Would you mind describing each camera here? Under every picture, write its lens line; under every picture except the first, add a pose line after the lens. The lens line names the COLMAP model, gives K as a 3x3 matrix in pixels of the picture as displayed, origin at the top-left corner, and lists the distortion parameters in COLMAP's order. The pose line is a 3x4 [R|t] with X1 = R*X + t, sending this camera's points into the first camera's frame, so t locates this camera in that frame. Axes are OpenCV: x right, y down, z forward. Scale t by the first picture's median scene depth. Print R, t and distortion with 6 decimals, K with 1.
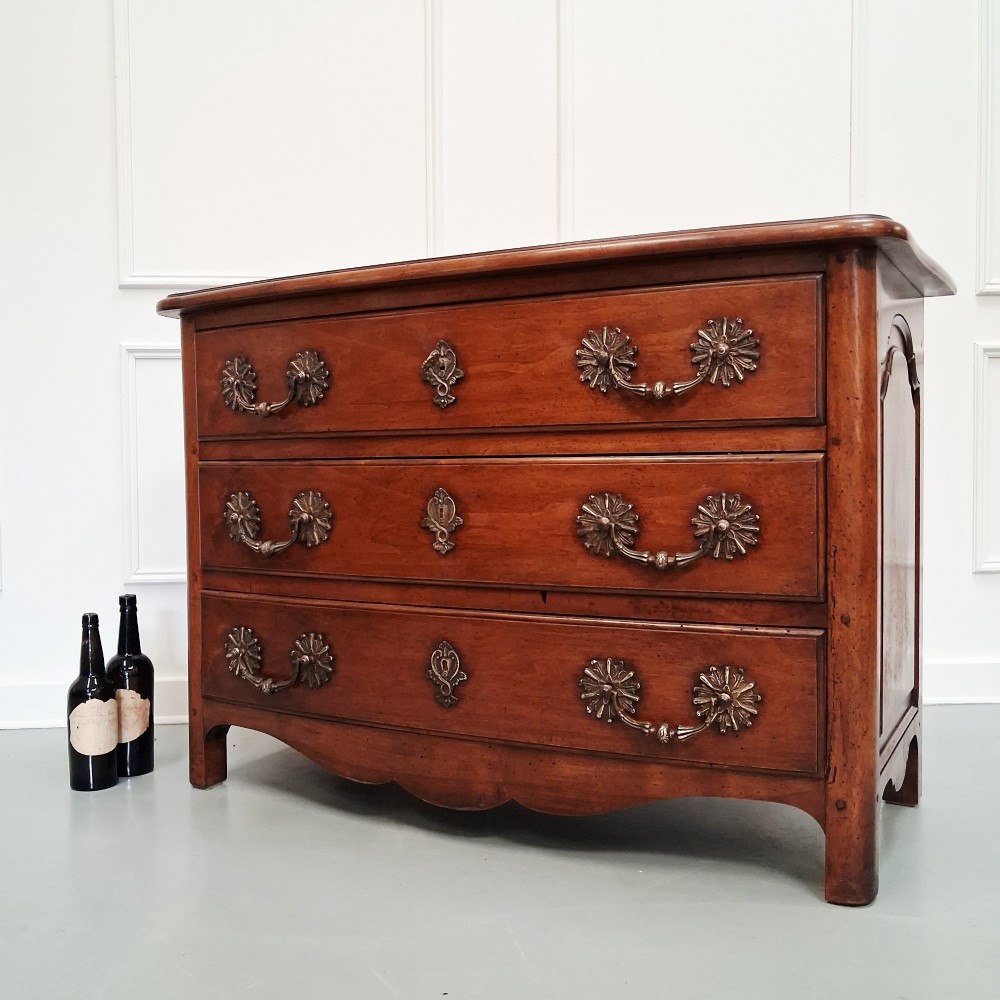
lens RADIAL K [[1044.2, 0, 496.9], [0, 1044.2, 504.0], [0, 0, 1]] dist [0.272644, -0.911225]
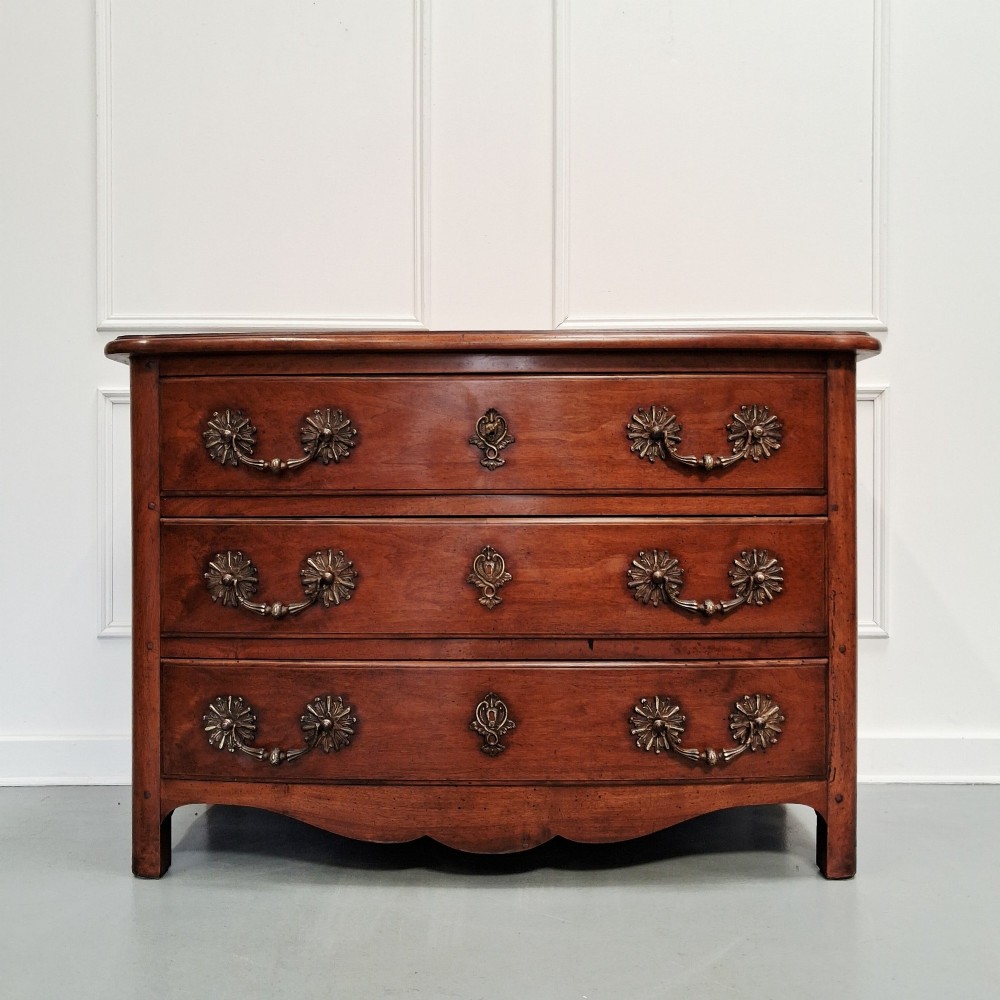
lens RADIAL K [[1024.2, 0, 497.0], [0, 1024.2, 492.5], [0, 0, 1]] dist [0.268463, -0.843006]
pose [[0.884951, 0.003795, 0.465669, -0.546584], [0.010926, 0.999522, -0.028910, -0.040366], [-0.465556, 0.030672, 0.884487, 0.082898]]
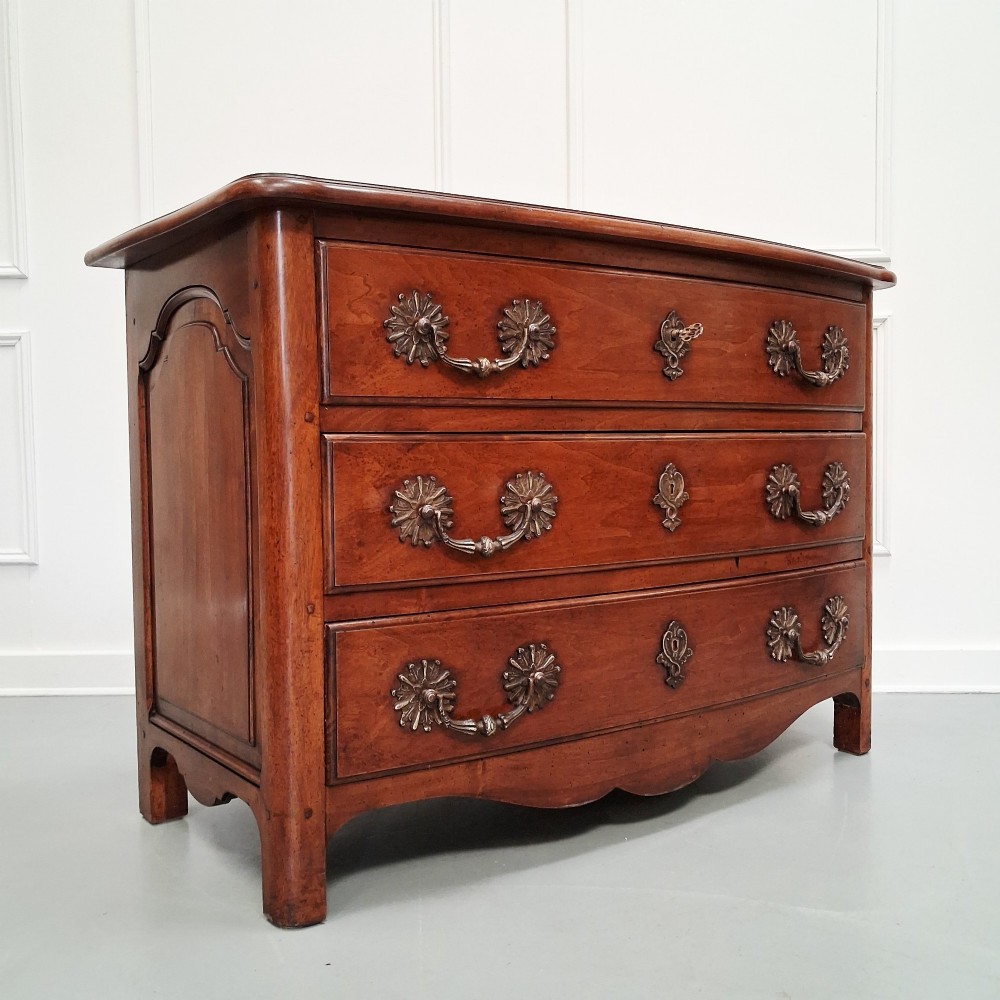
lens RADIAL K [[1024.2, 0, 497.0], [0, 1024.2, 492.5], [0, 0, 1]] dist [0.268463, -0.843006]
pose [[0.423519, -0.033926, 0.905252, -1.021555], [0.041468, 0.998977, 0.018038, -0.012444], [-0.904937, 0.029899, 0.424493, 0.767681]]
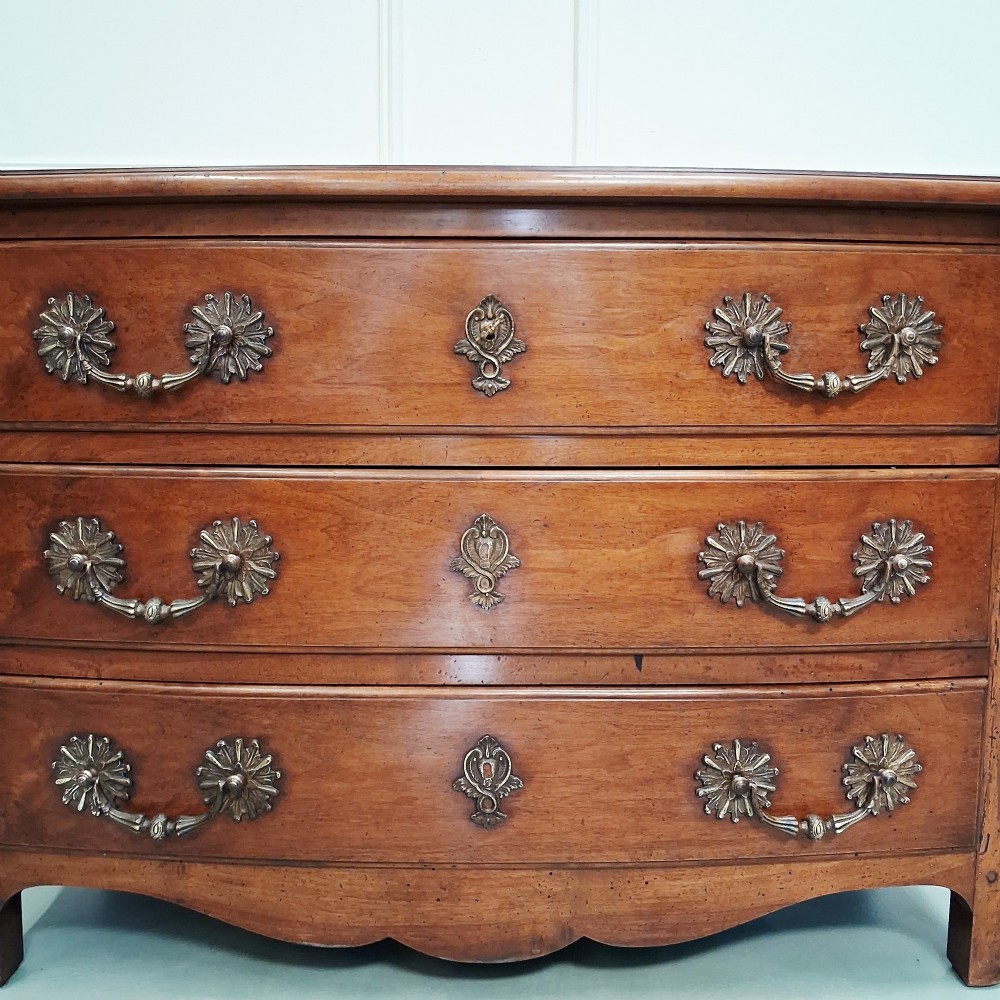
lens RADIAL K [[1026.5, 0, 505.2], [0, 1026.5, 496.4], [0, 0, 1]] dist [0.158596, -0.436052]
pose [[0.875465, -0.038704, 0.481730, -0.373380], [0.004103, 0.997347, 0.072674, -0.077430], [-0.483265, -0.061647, 0.873301, 0.429971]]
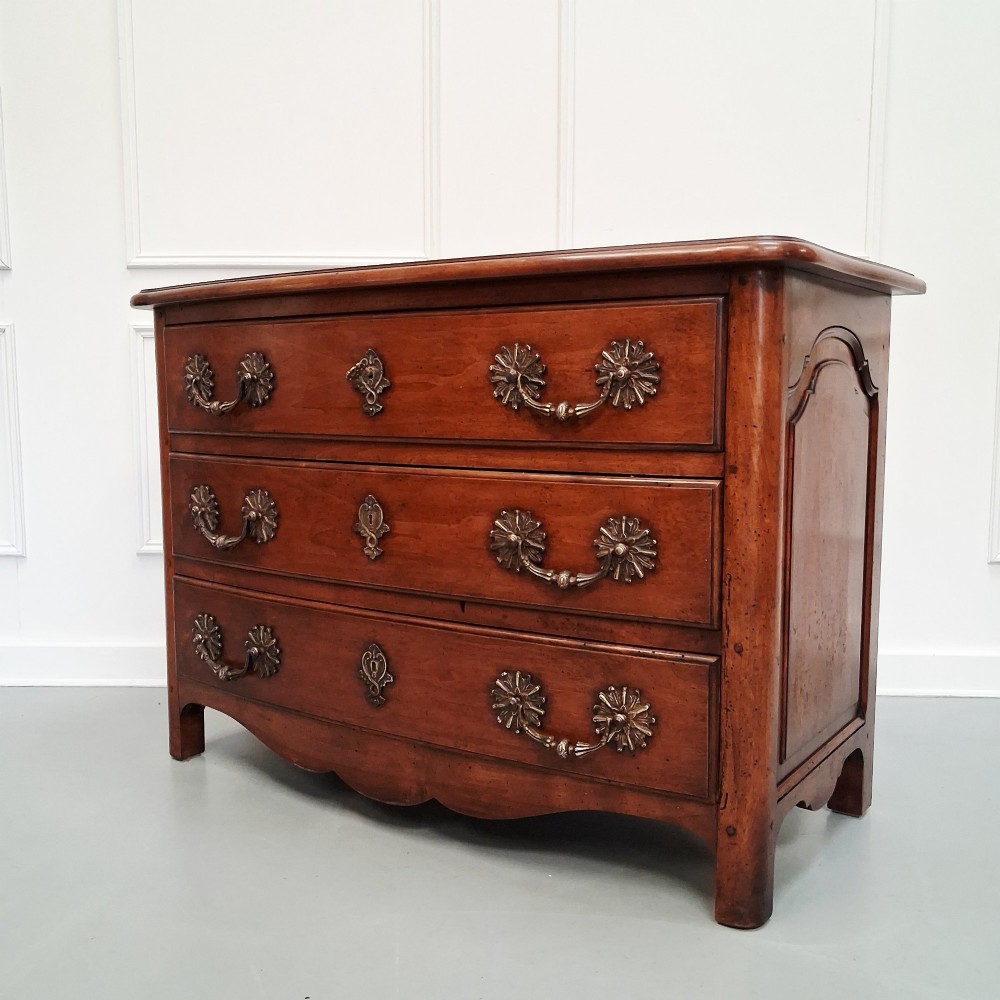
lens RADIAL K [[1044.2, 0, 496.9], [0, 1044.2, 504.0], [0, 0, 1]] dist [0.272644, -0.911225]
pose [[0.993438, 0.020867, -0.112456, 0.190122], [-0.012792, 0.997319, 0.072055, -0.084303], [0.113658, -0.070144, 0.991041, 0.003737]]
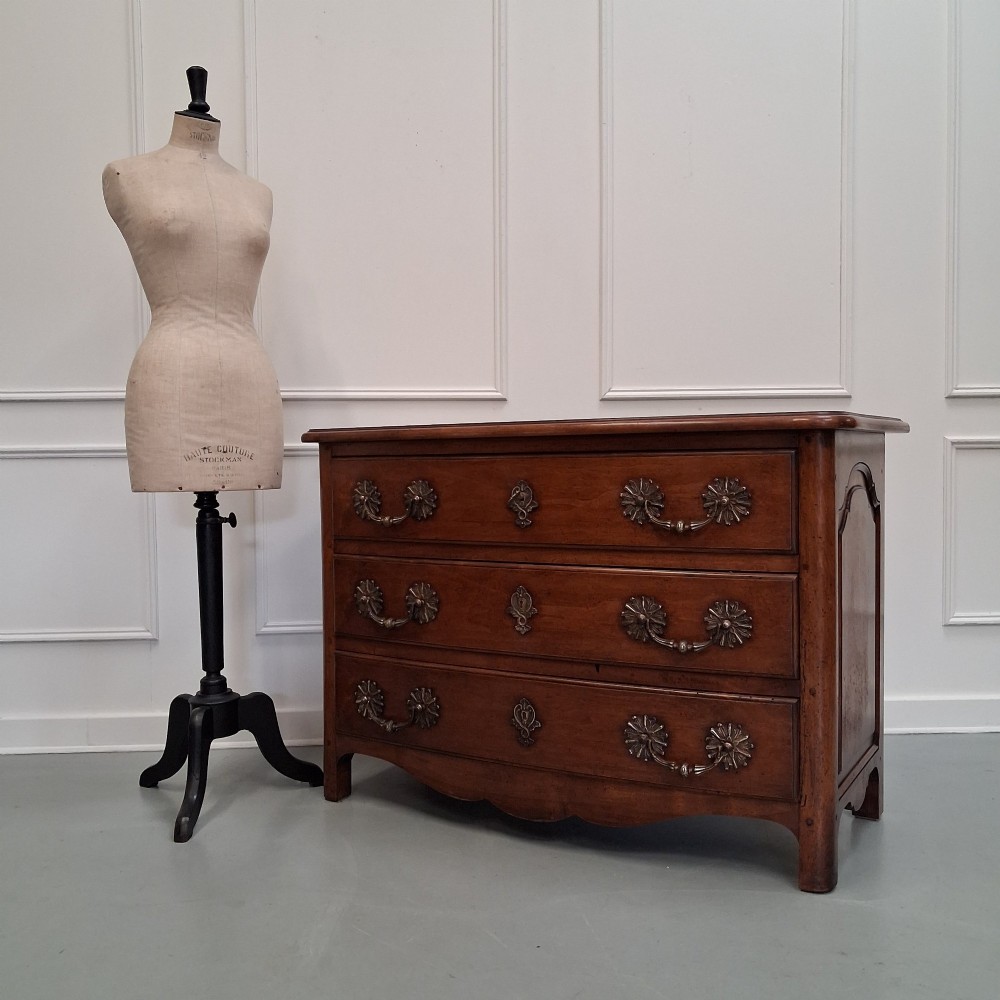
lens RADIAL K [[1044.2, 0, 496.9], [0, 1044.2, 504.0], [0, 0, 1]] dist [0.272644, -0.911225]
pose [[0.999644, -0.001368, -0.026647, -0.050321], [0.001561, 0.999973, 0.007239, -0.137818], [0.026637, -0.007278, 0.999619, -0.387000]]
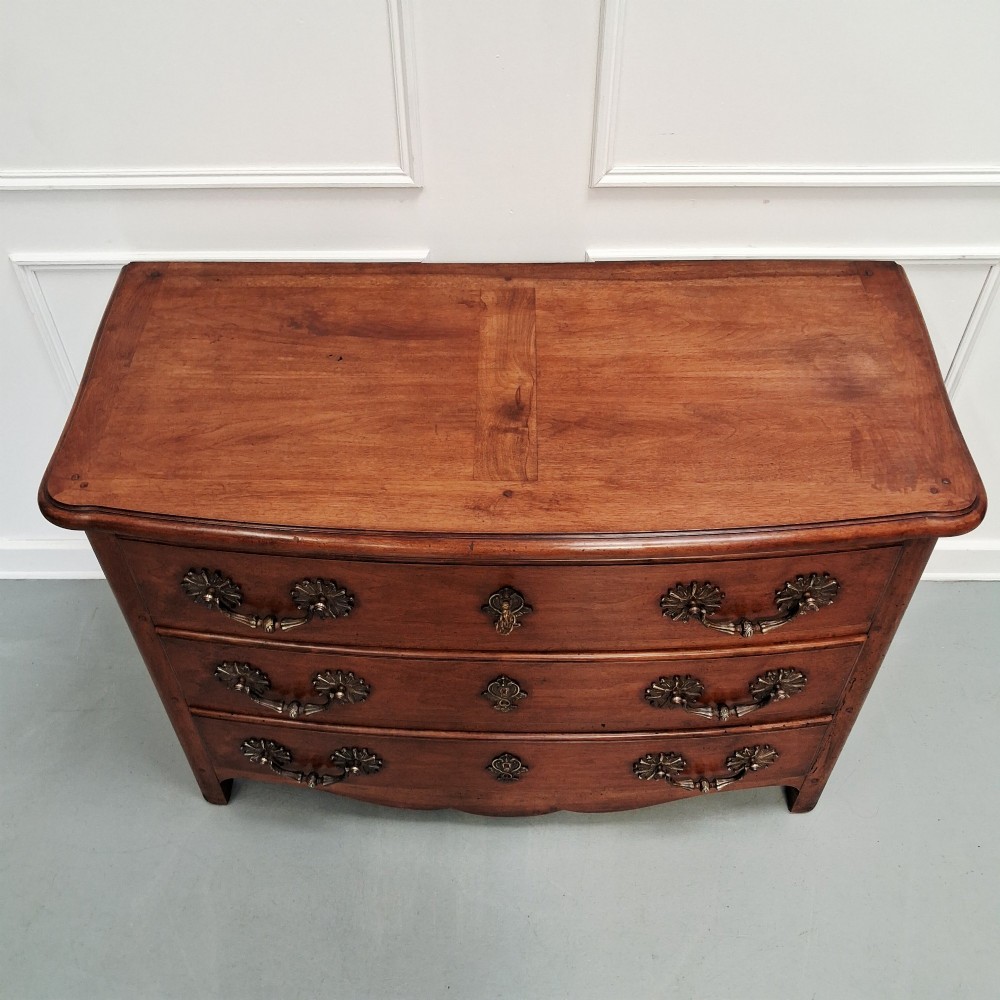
lens RADIAL K [[1044.2, 0, 496.9], [0, 1044.2, 504.0], [0, 0, 1]] dist [0.272644, -0.911225]
pose [[0.889936, -0.335049, 0.309445, -0.329293], [0.017643, 0.703262, 0.710711, -0.887253], [-0.455744, -0.627028, 0.631770, 0.481724]]
